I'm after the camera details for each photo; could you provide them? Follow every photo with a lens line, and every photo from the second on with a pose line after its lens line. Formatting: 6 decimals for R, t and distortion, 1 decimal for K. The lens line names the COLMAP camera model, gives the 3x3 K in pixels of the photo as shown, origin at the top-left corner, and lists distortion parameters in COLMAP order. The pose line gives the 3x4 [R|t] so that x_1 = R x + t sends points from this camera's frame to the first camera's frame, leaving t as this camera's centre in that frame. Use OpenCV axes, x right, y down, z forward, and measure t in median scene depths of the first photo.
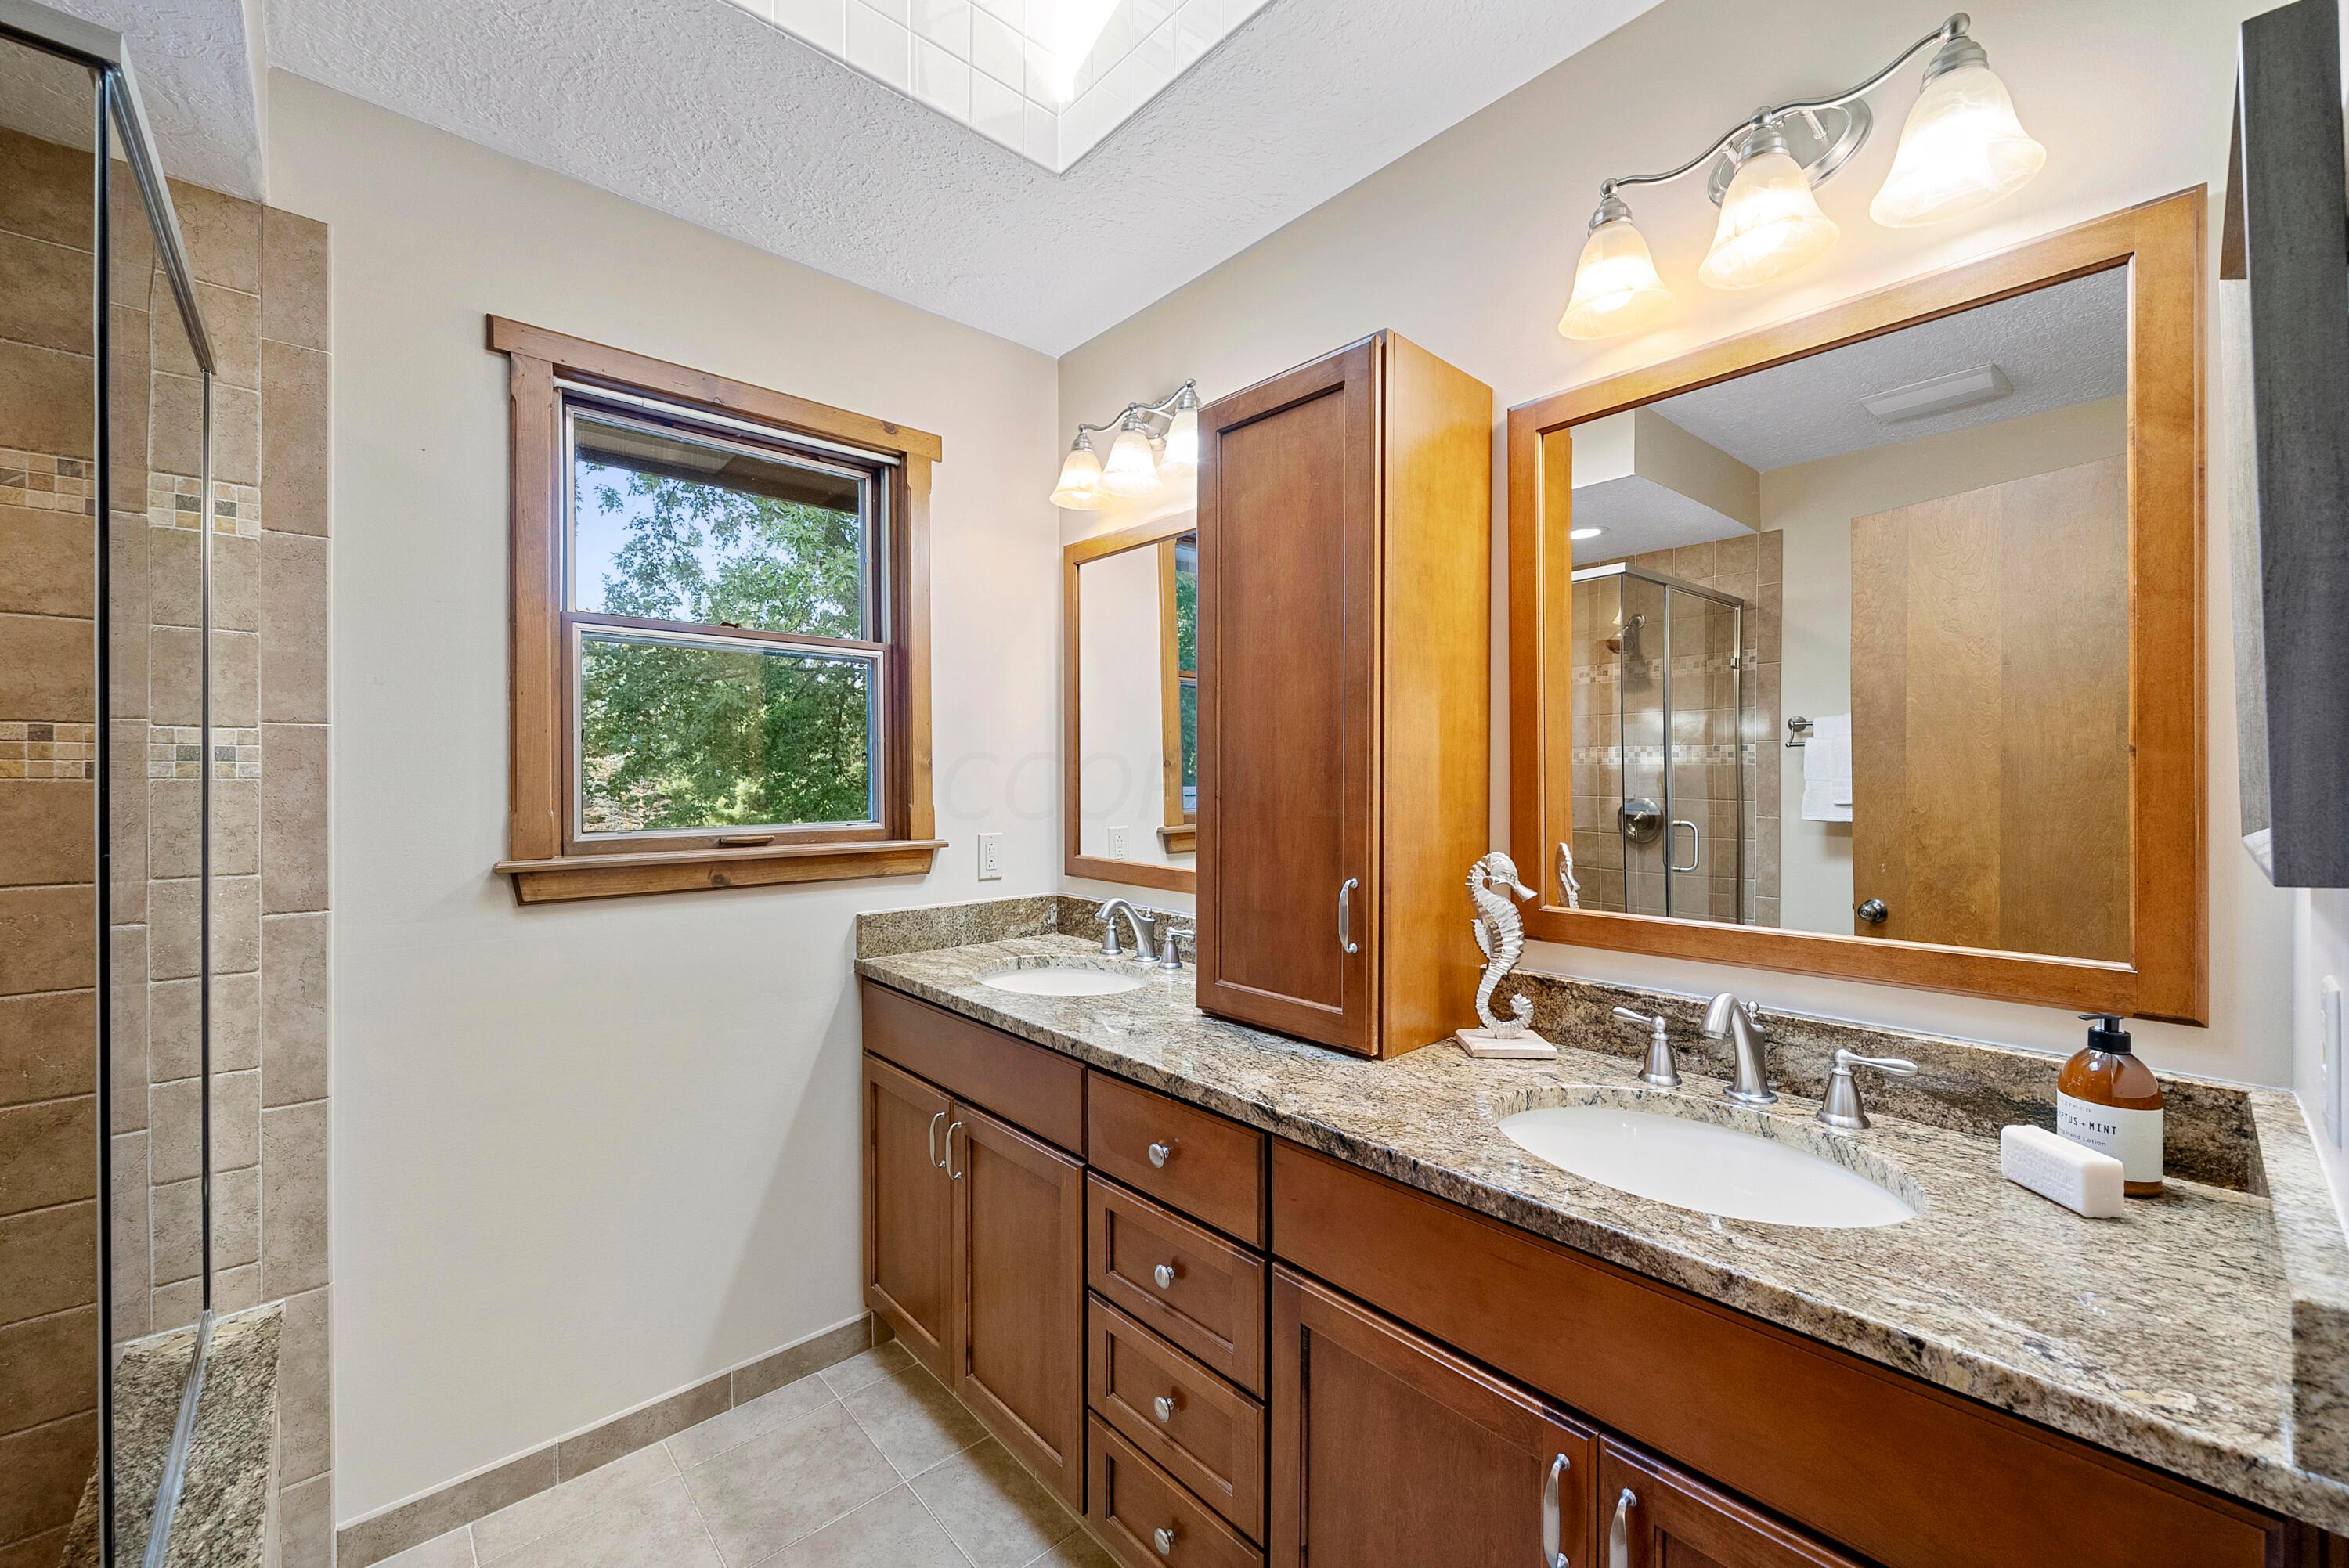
lens RADIAL K [[911.2, 0, 1175.2], [0, 911.2, 786.6], [0, 0, 1]] dist [-0.003515, -0.000031]
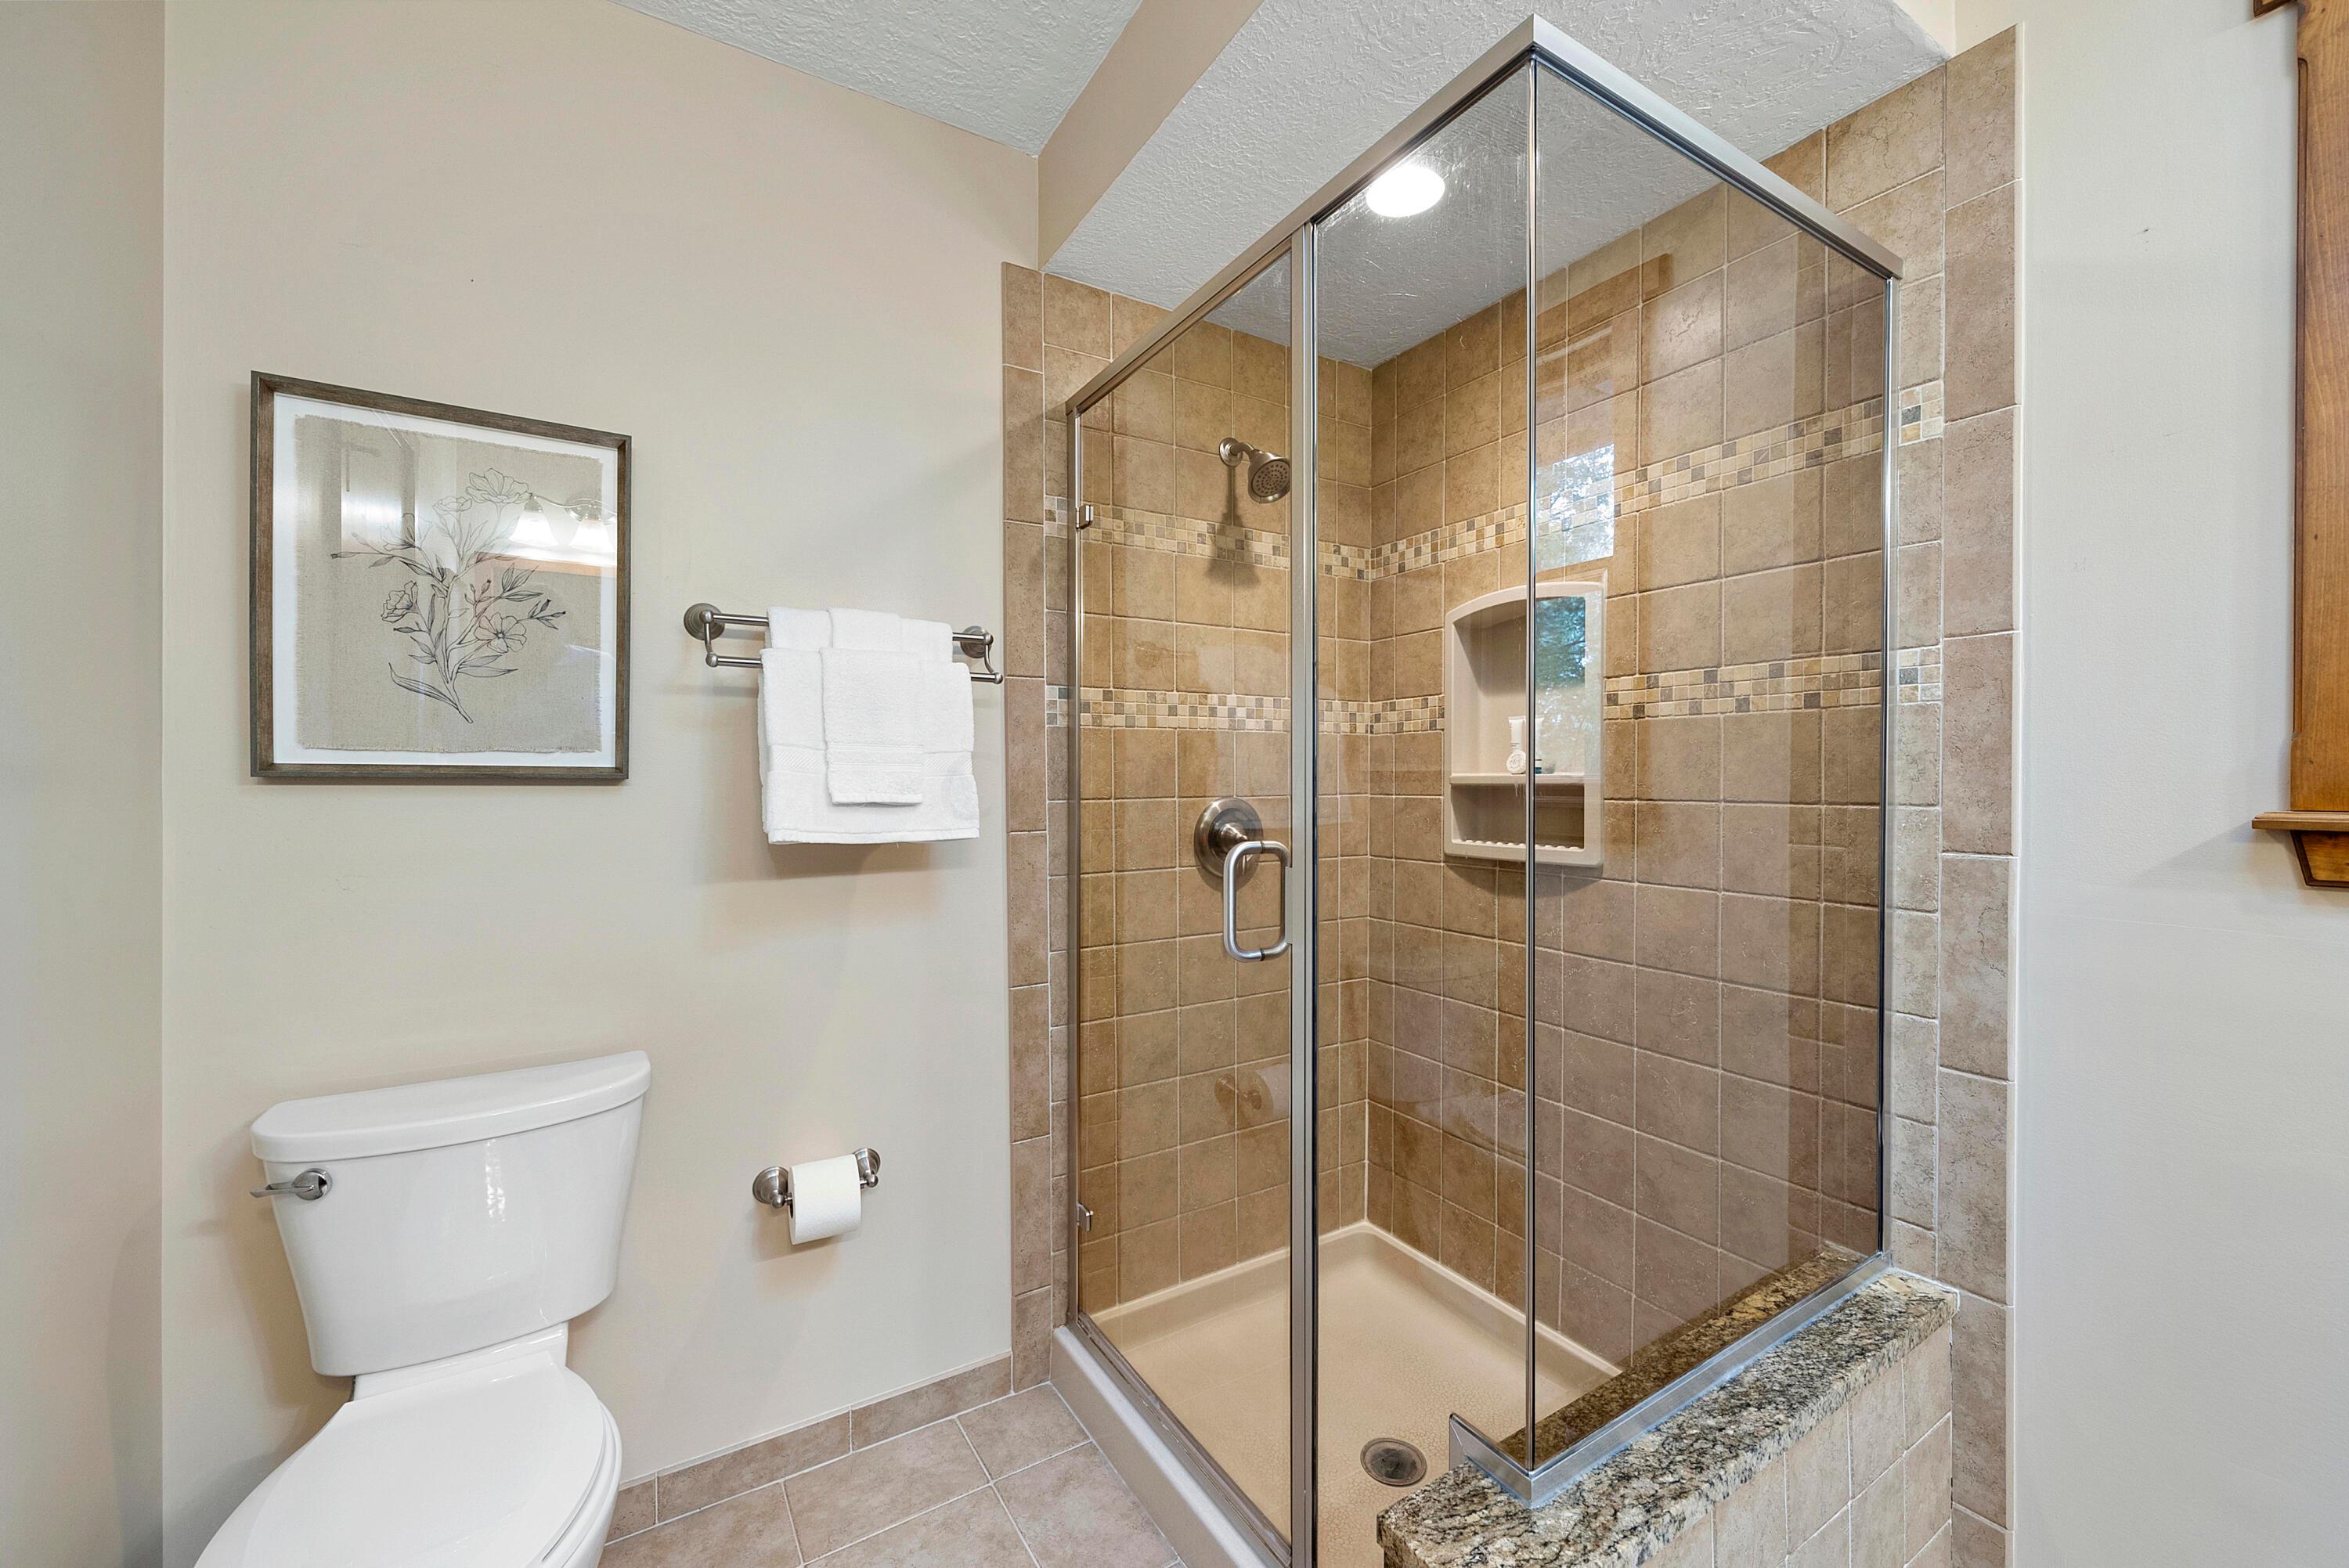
lens RADIAL K [[911.2, 0, 1173.5], [0, 911.2, 781.1], [0, 0, 1]] dist [-0.003515, -0.000031]
pose [[-0.195846, 0.005027, -0.980622, 0.029208], [-0.001439, 0.999984, 0.005413, 0.066498], [0.980634, 0.002471, -0.195836, 0.422511]]
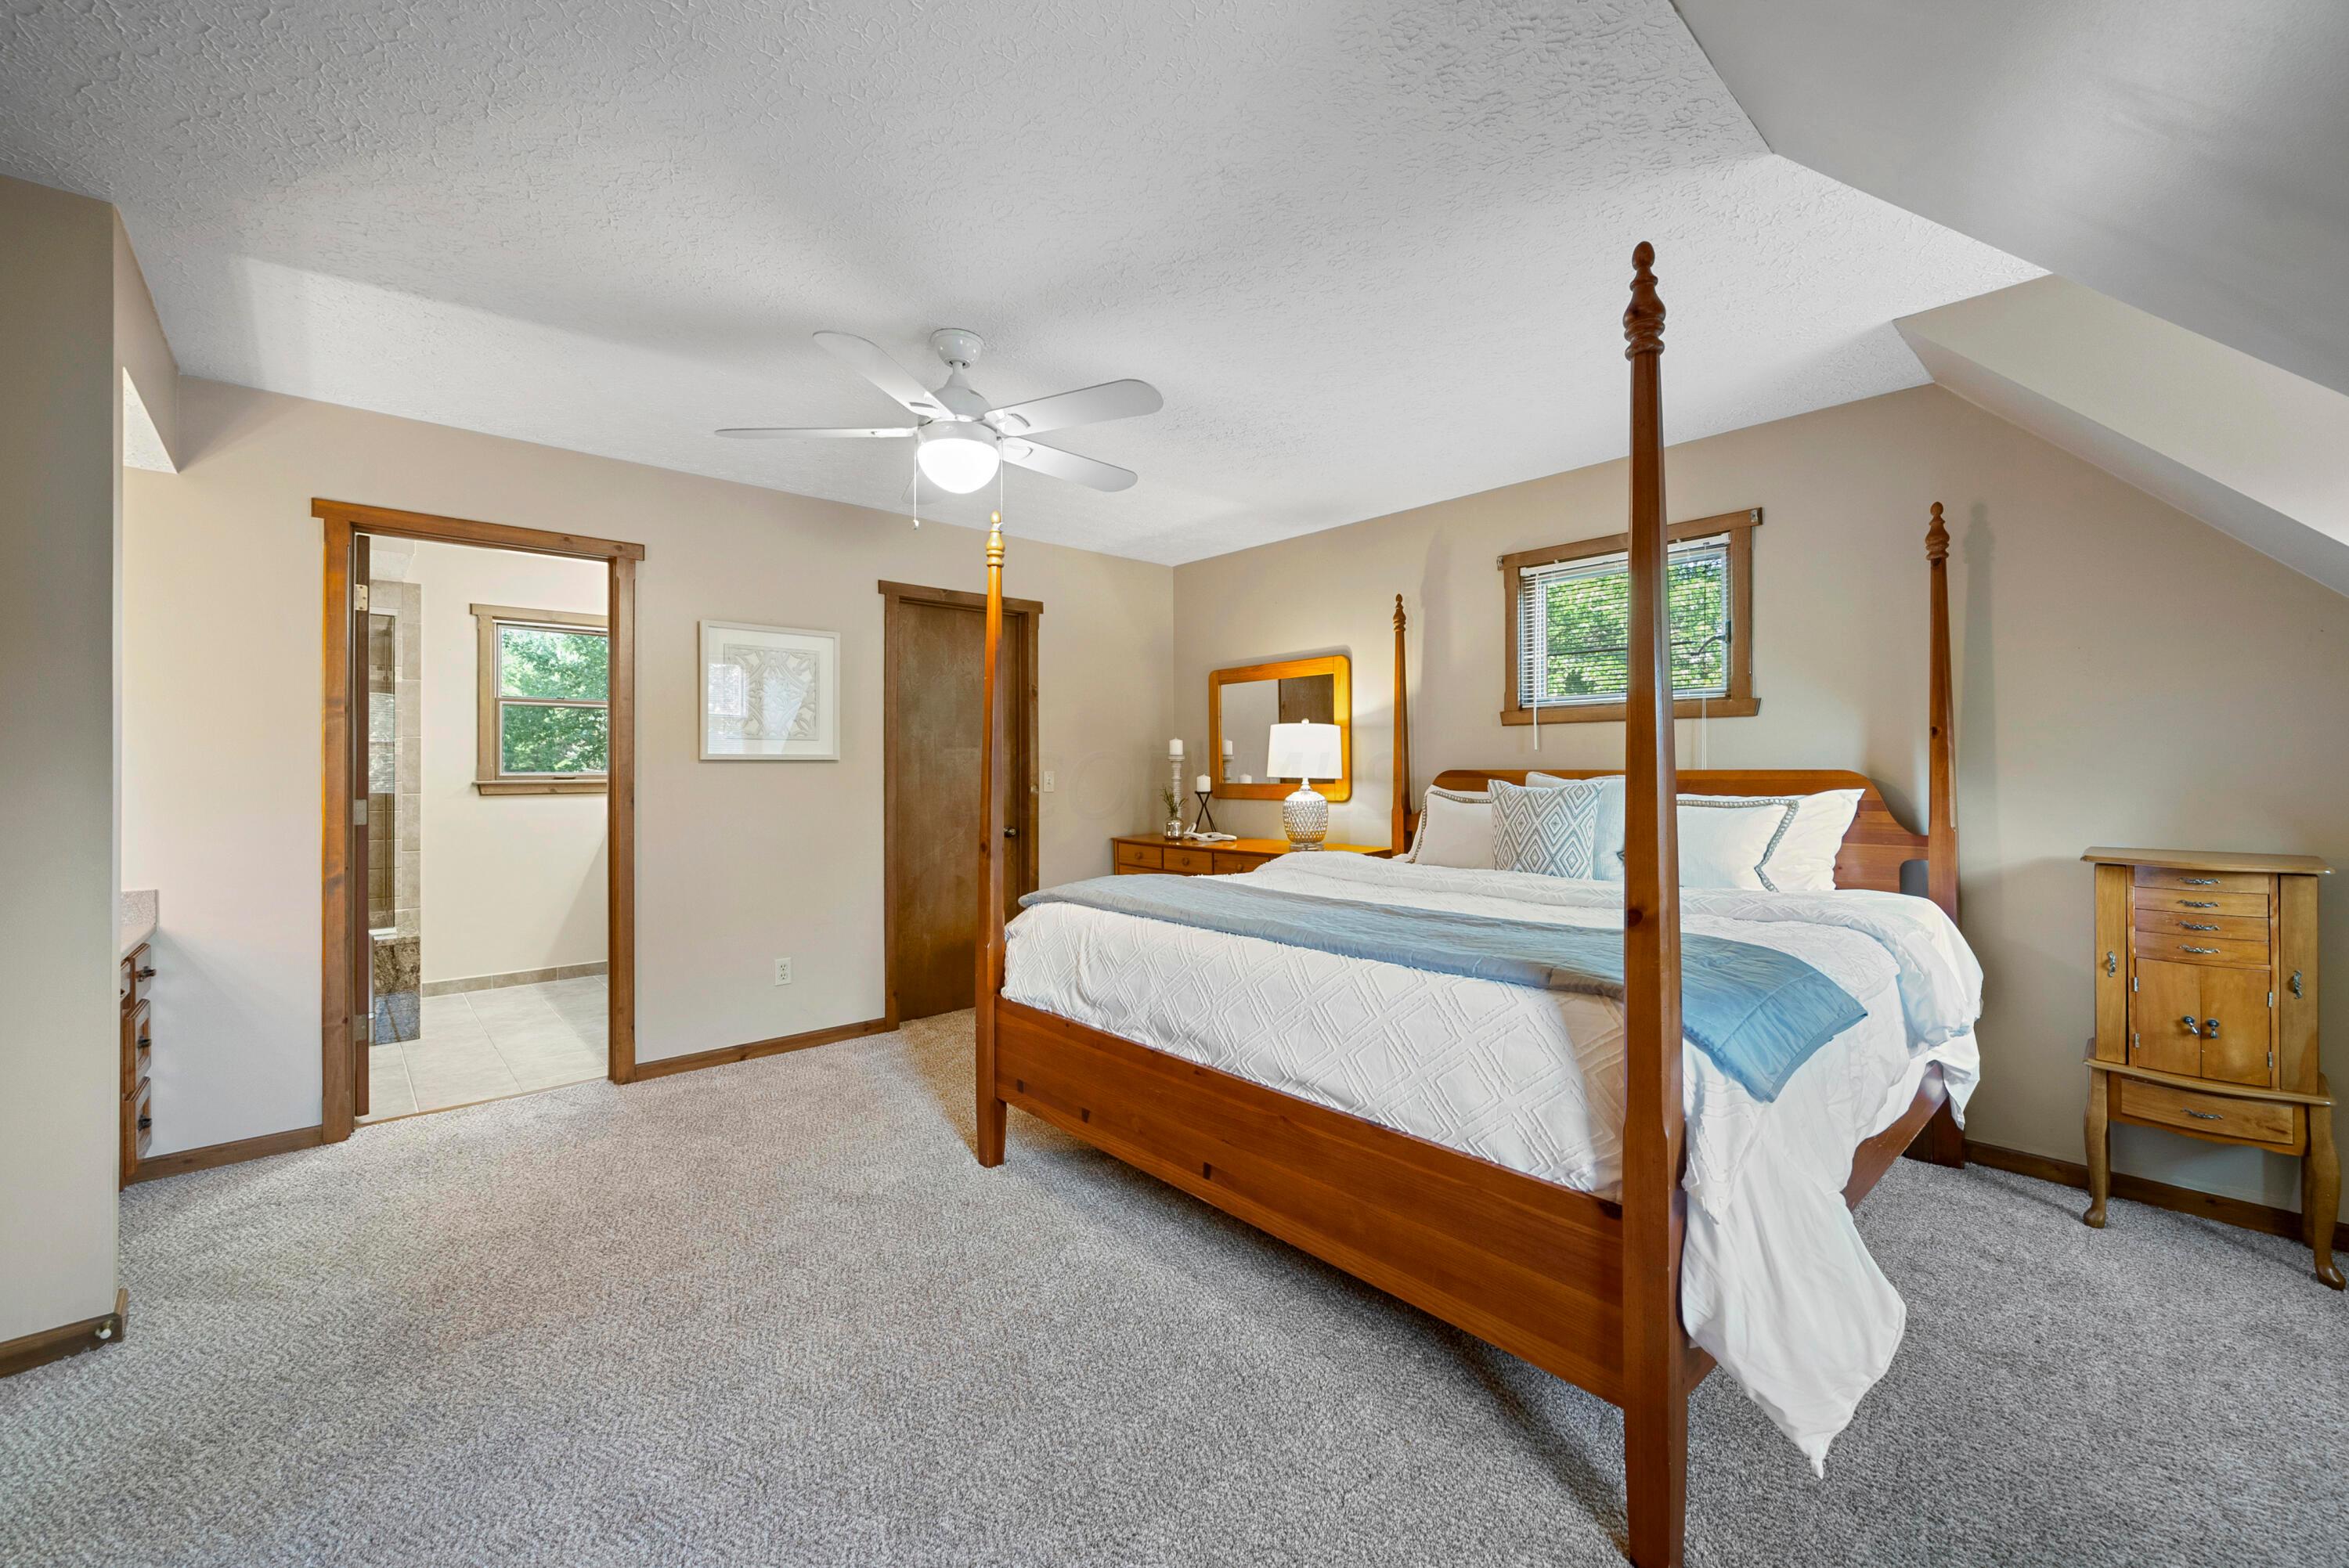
lens RADIAL K [[911.2, 0, 1175.7], [0, 911.2, 771.1], [0, 0, 1]] dist [-0.003515, -0.000031]
pose [[0.999988, 0.002588, -0.004123, 1.852535], [-0.002591, 0.999996, -0.000812, 0.051808], [0.004121, 0.000823, 0.999991, -2.329719]]
